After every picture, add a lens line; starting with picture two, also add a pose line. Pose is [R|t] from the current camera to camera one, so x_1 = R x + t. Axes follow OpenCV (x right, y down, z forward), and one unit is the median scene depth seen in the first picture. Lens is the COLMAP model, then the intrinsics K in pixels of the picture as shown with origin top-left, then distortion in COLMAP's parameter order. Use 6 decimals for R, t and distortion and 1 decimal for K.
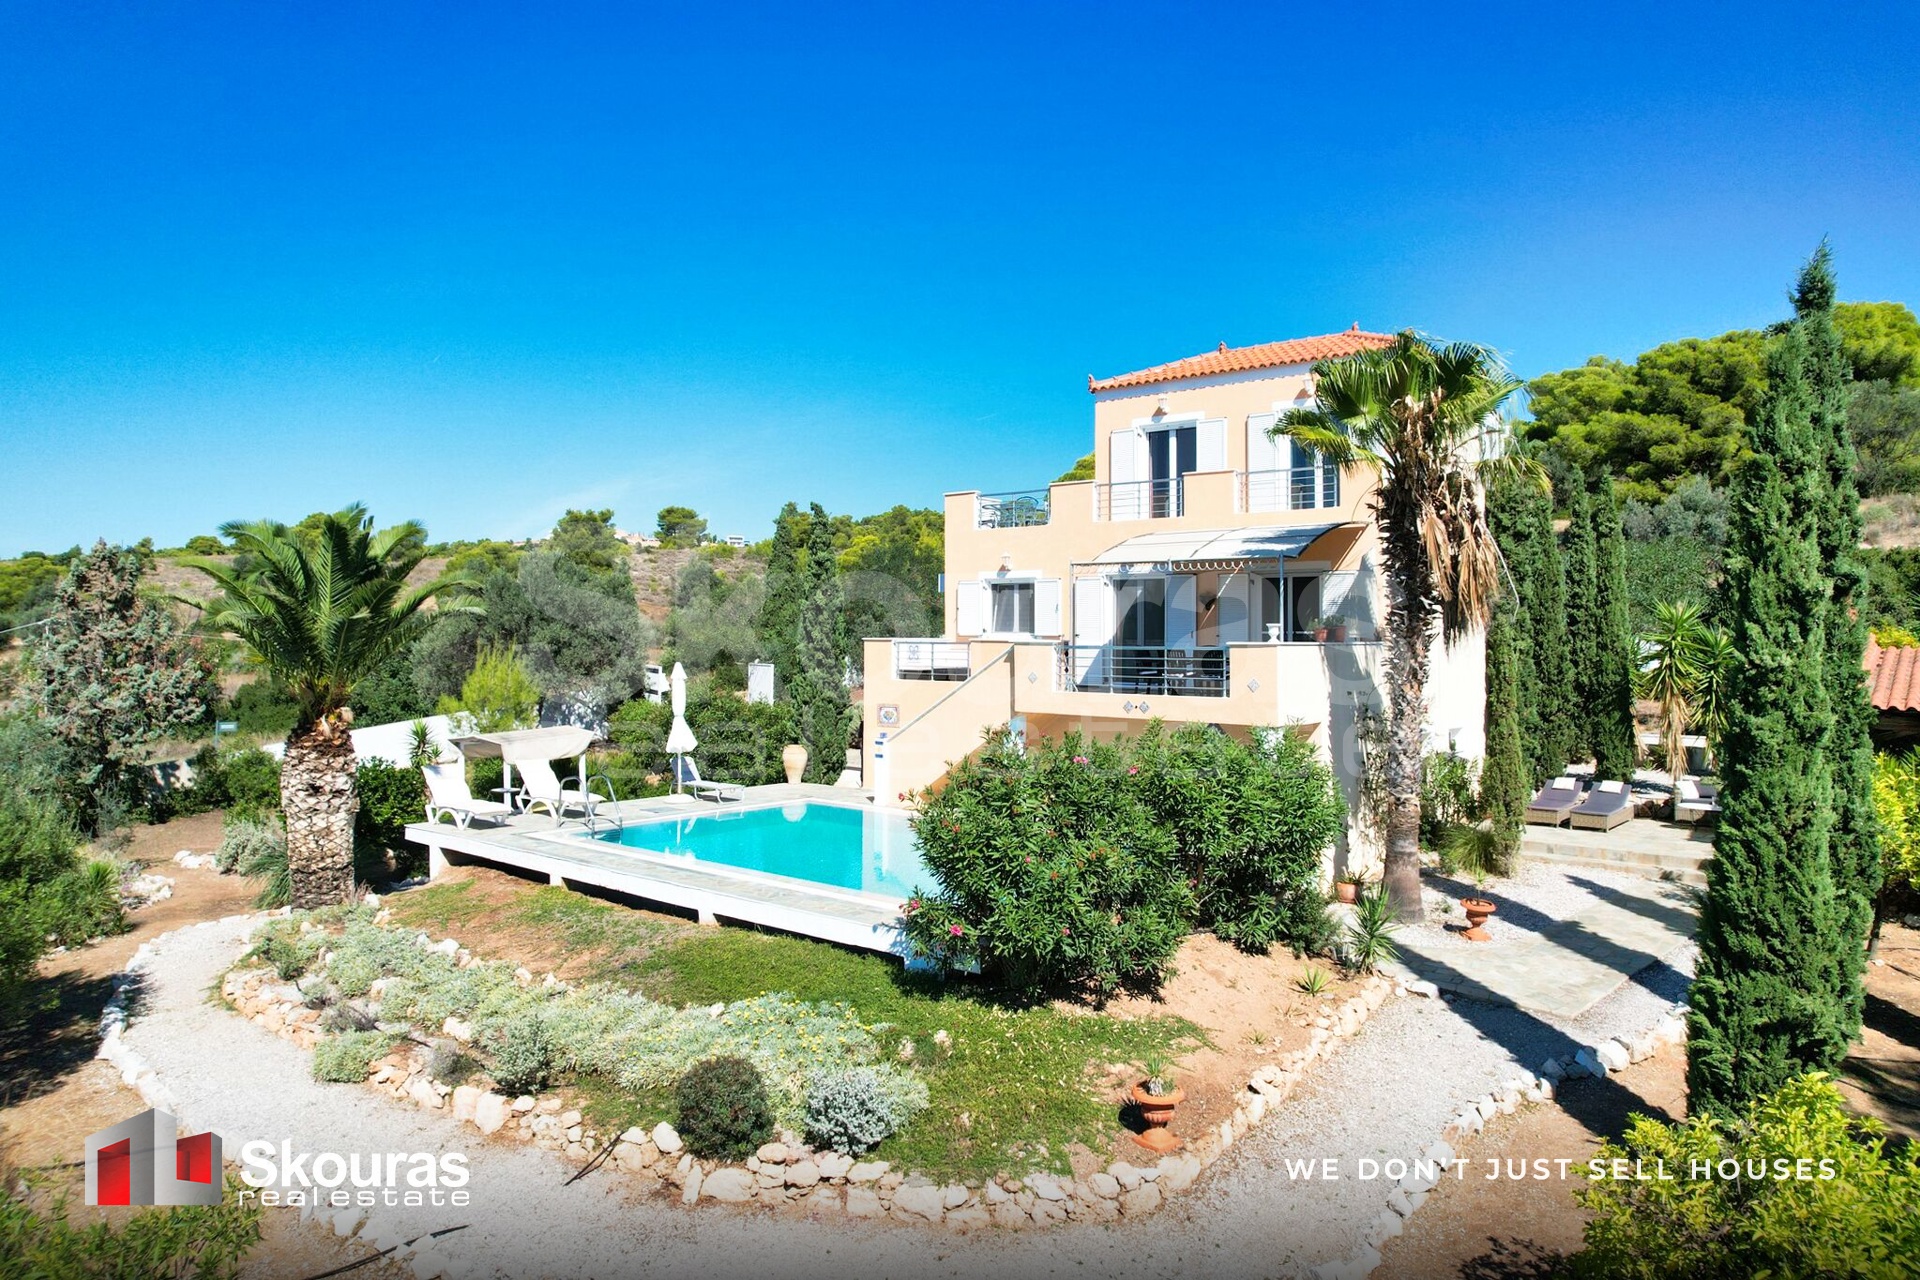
lens RADIAL K [[1209.2, 0, 997.9], [0, 1209.2, 584.9], [0, 0, 1]] dist [-0.067654, 0.064785]
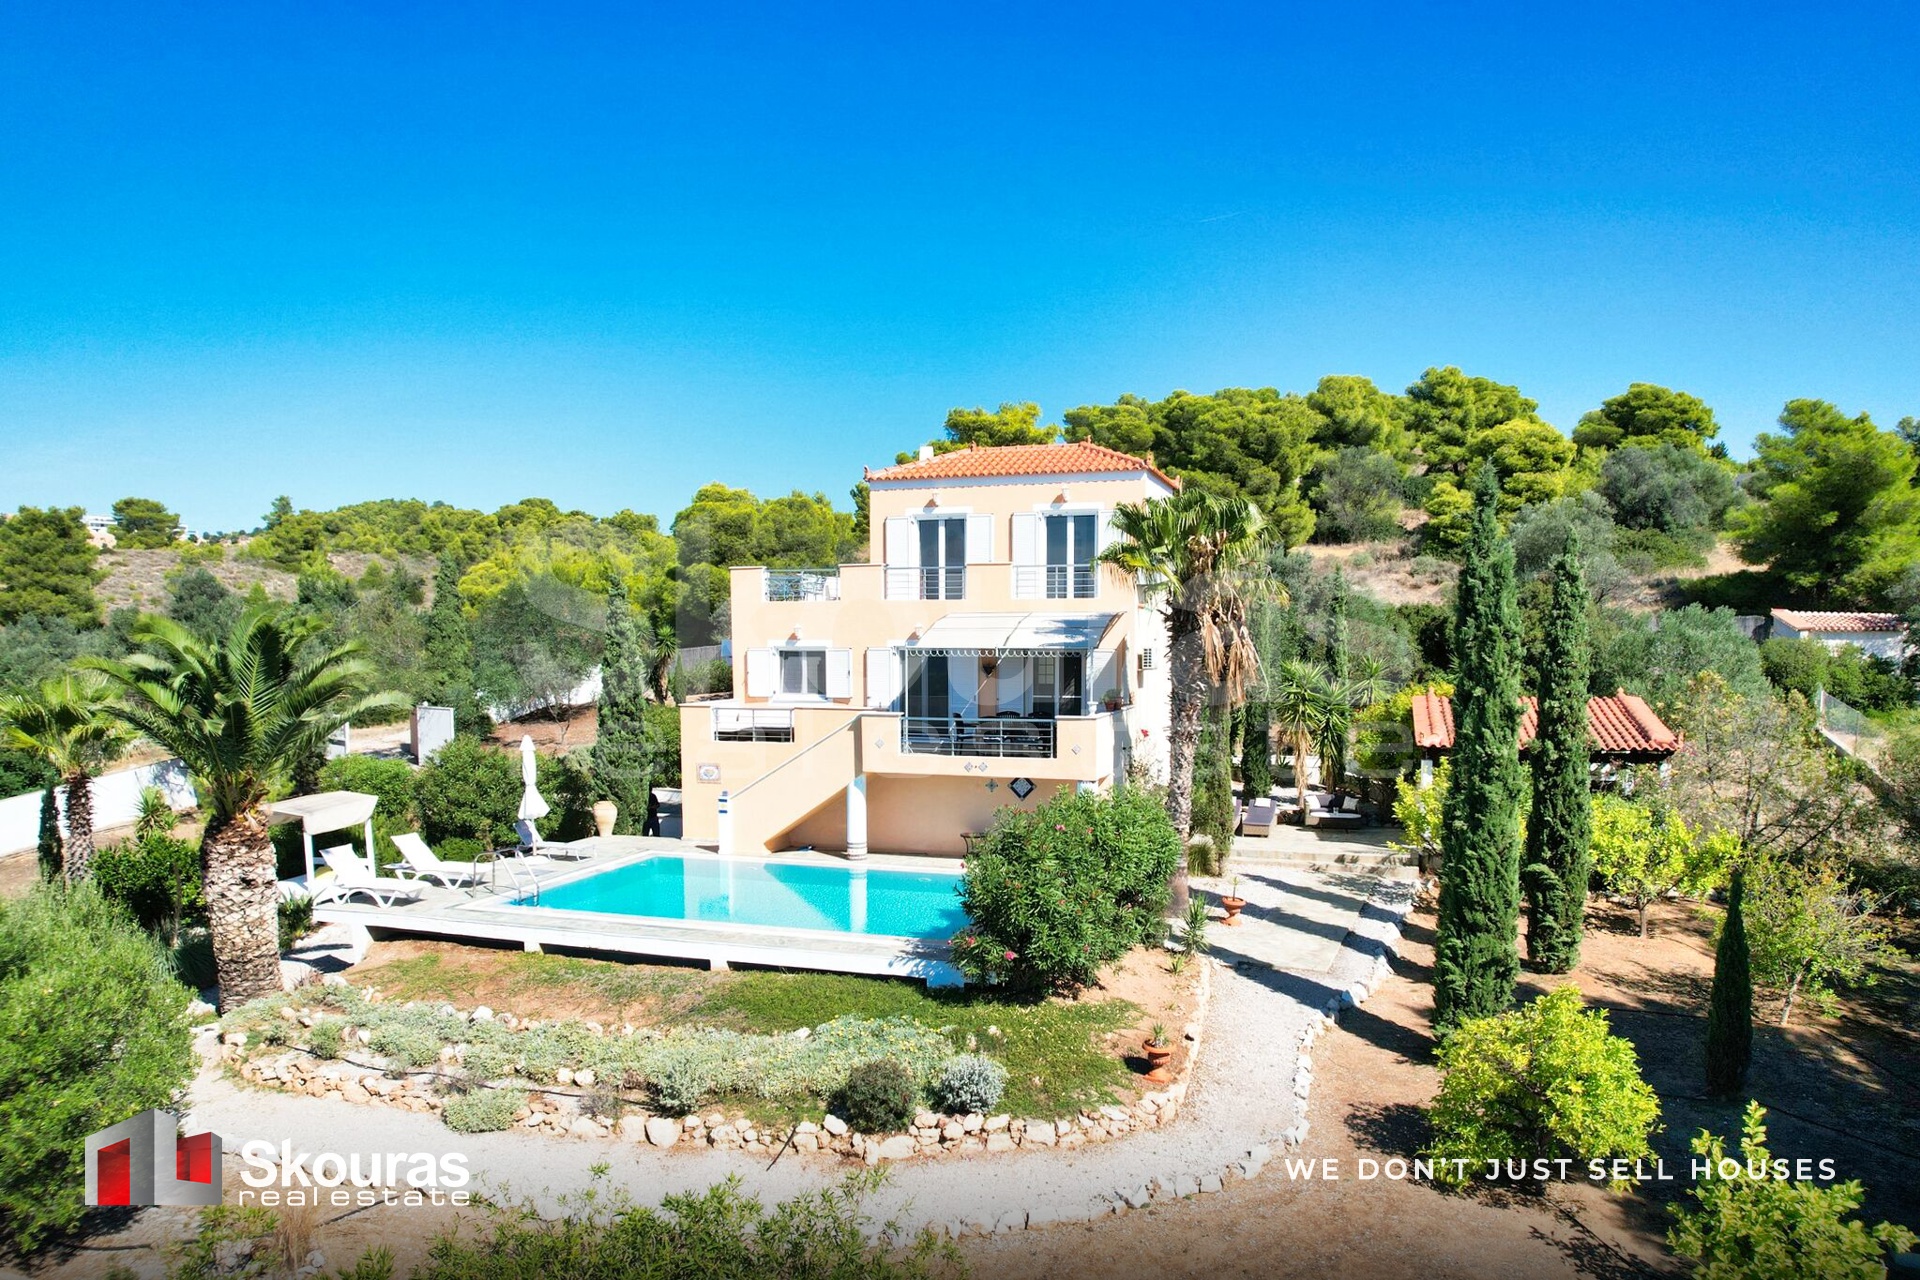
lens RADIAL K [[1215.8, 0, 960.5], [0, 1215.8, 718.4], [0, 0, 1]] dist [-0.044658, -0.000357]
pose [[0.935231, -0.030199, 0.352749, -0.389423], [-0.008586, 0.994128, 0.107871, -0.095145], [-0.353935, -0.103913, 0.929479, -0.184460]]
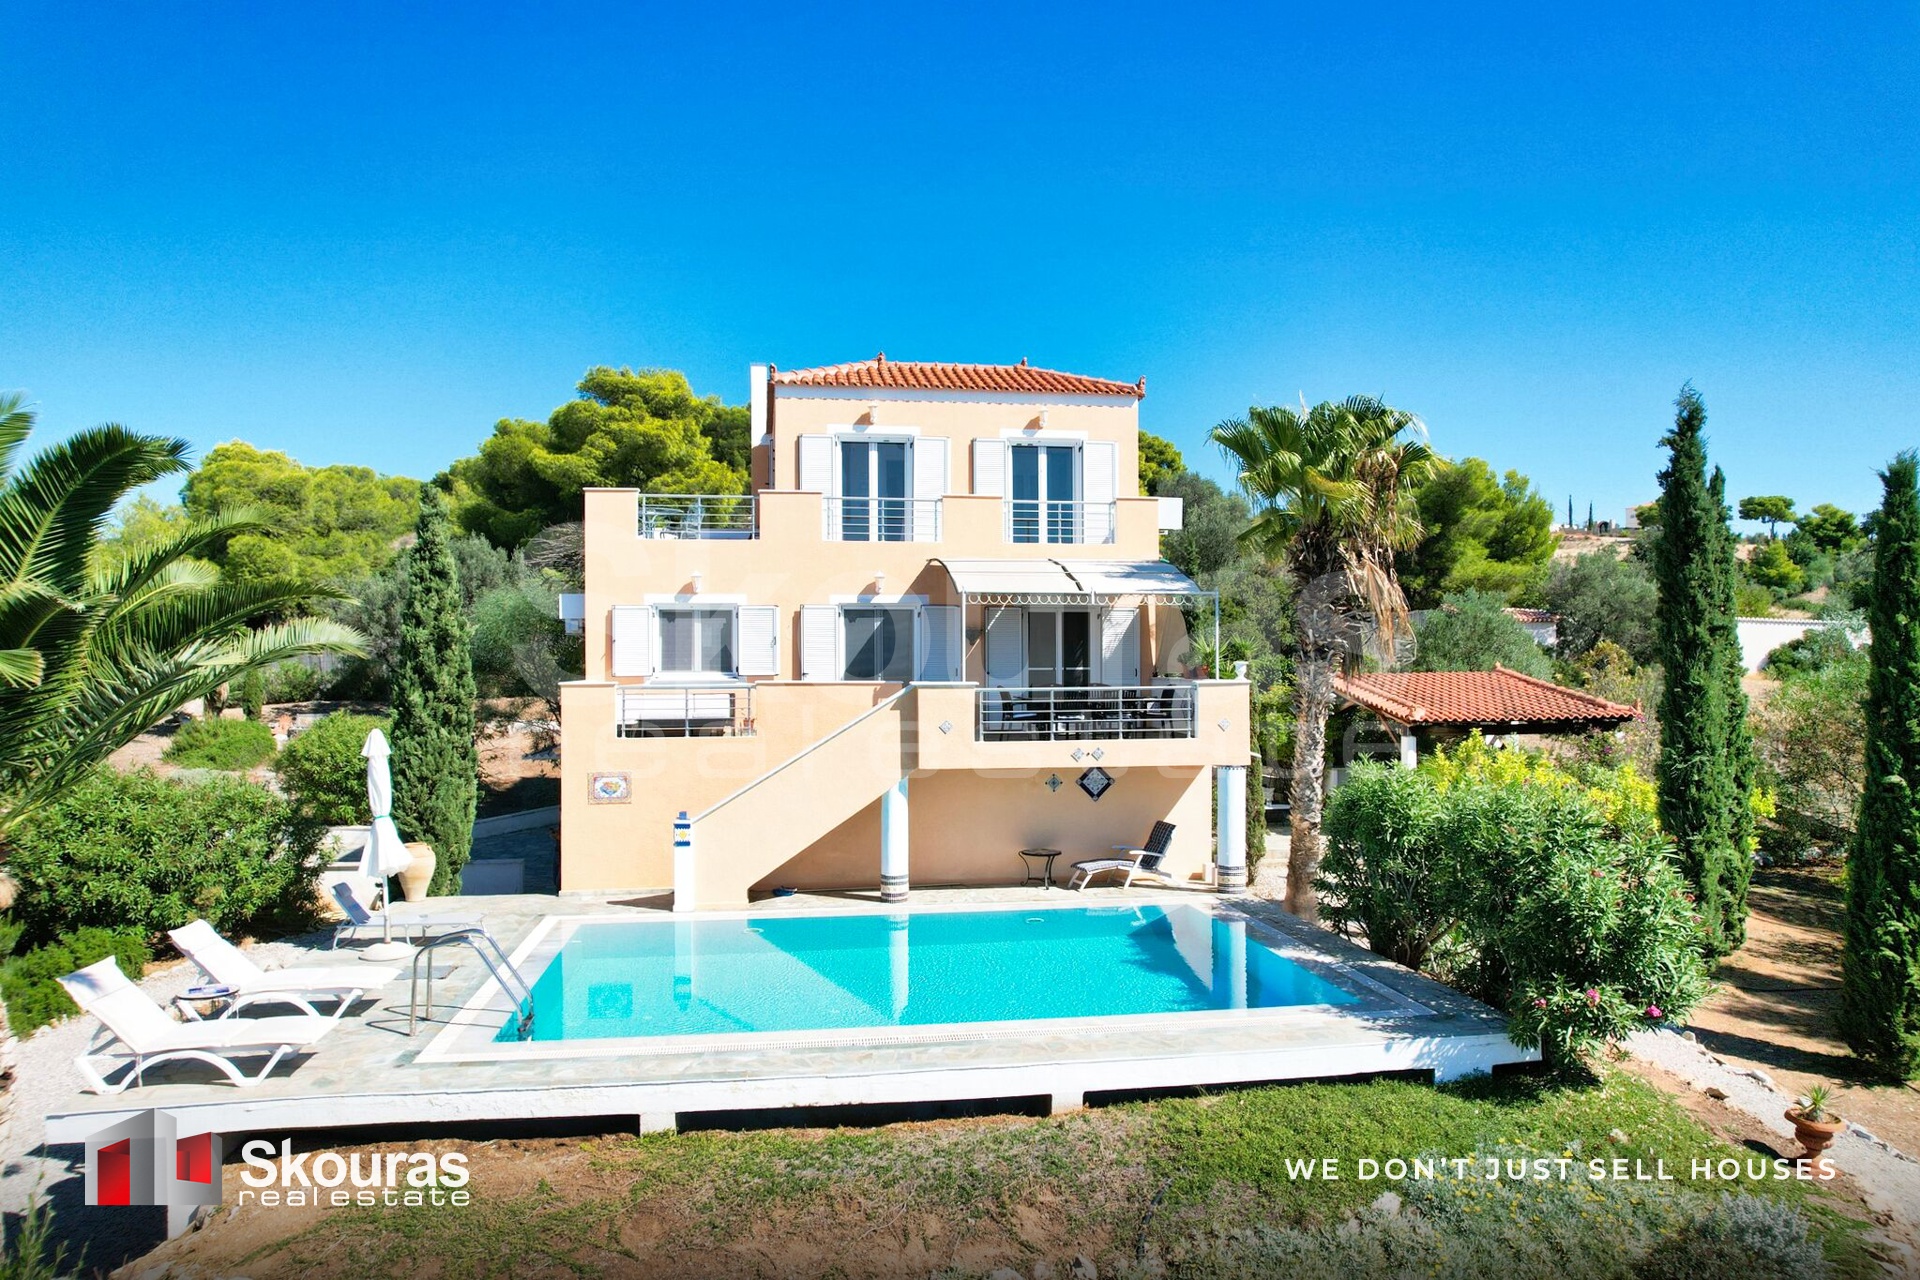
lens RADIAL K [[1198.7, 0, 926.5], [0, 1198.7, 637.7], [0, 0, 1]] dist [-0.020241, -0.000515]
pose [[0.689532, 0.008897, 0.724201, -0.697968], [-0.023098, 0.999686, 0.009711, 0.009244], [-0.723887, -0.023424, 0.689521, 0.527697]]
